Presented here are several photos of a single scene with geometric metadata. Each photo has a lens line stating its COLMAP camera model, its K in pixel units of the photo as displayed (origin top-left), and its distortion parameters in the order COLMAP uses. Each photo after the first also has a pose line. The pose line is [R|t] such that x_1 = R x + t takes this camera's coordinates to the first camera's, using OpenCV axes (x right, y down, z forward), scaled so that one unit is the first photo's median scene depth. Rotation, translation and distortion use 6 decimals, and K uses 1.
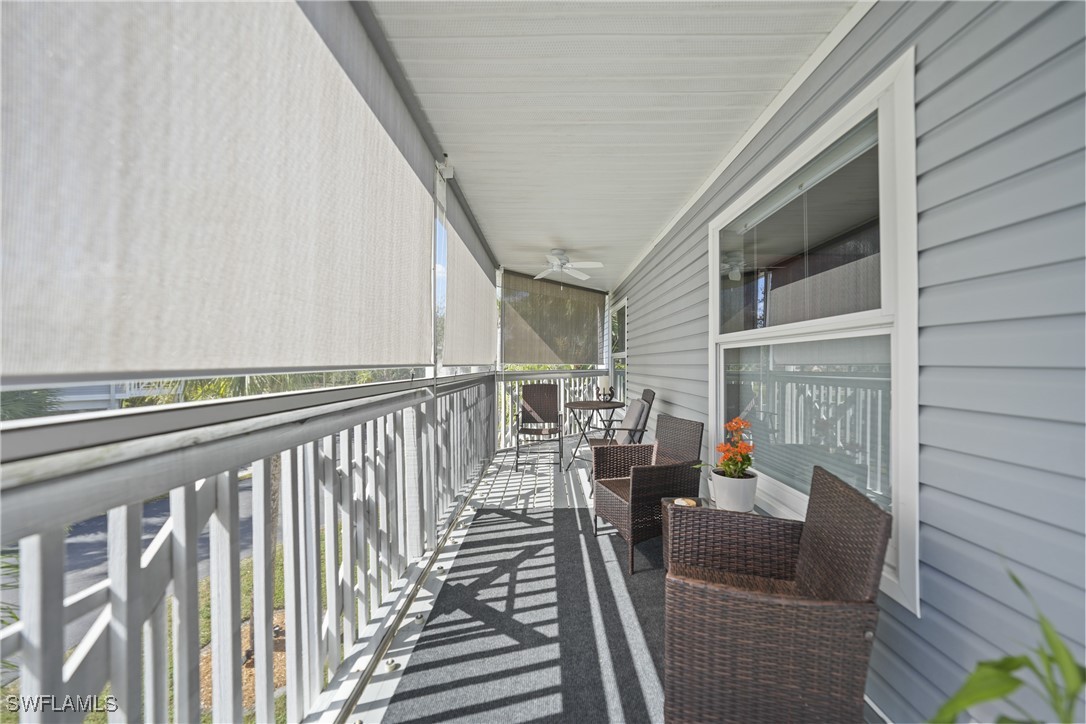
lens RADIAL K [[385.6, 0, 543.0], [0, 385.6, 362.0], [0, 0, 1]] dist [-0.000222, 0.000006]
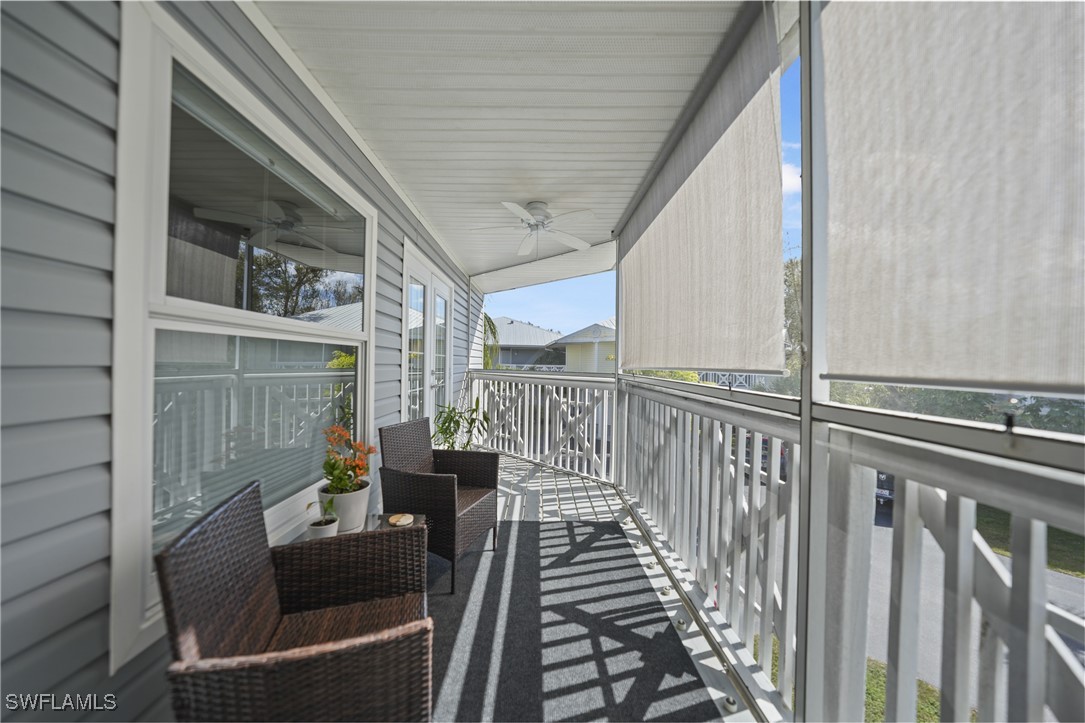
lens RADIAL K [[385.2, 0, 542.5], [0, 385.2, 361.5], [0, 0, 1]] dist [-0.000222, 0.000006]
pose [[-0.999677, -0.012195, -0.022309, 0.063451], [-0.012100, 0.999917, -0.004354, -0.001242], [0.022360, -0.004083, -0.999742, 1.913443]]
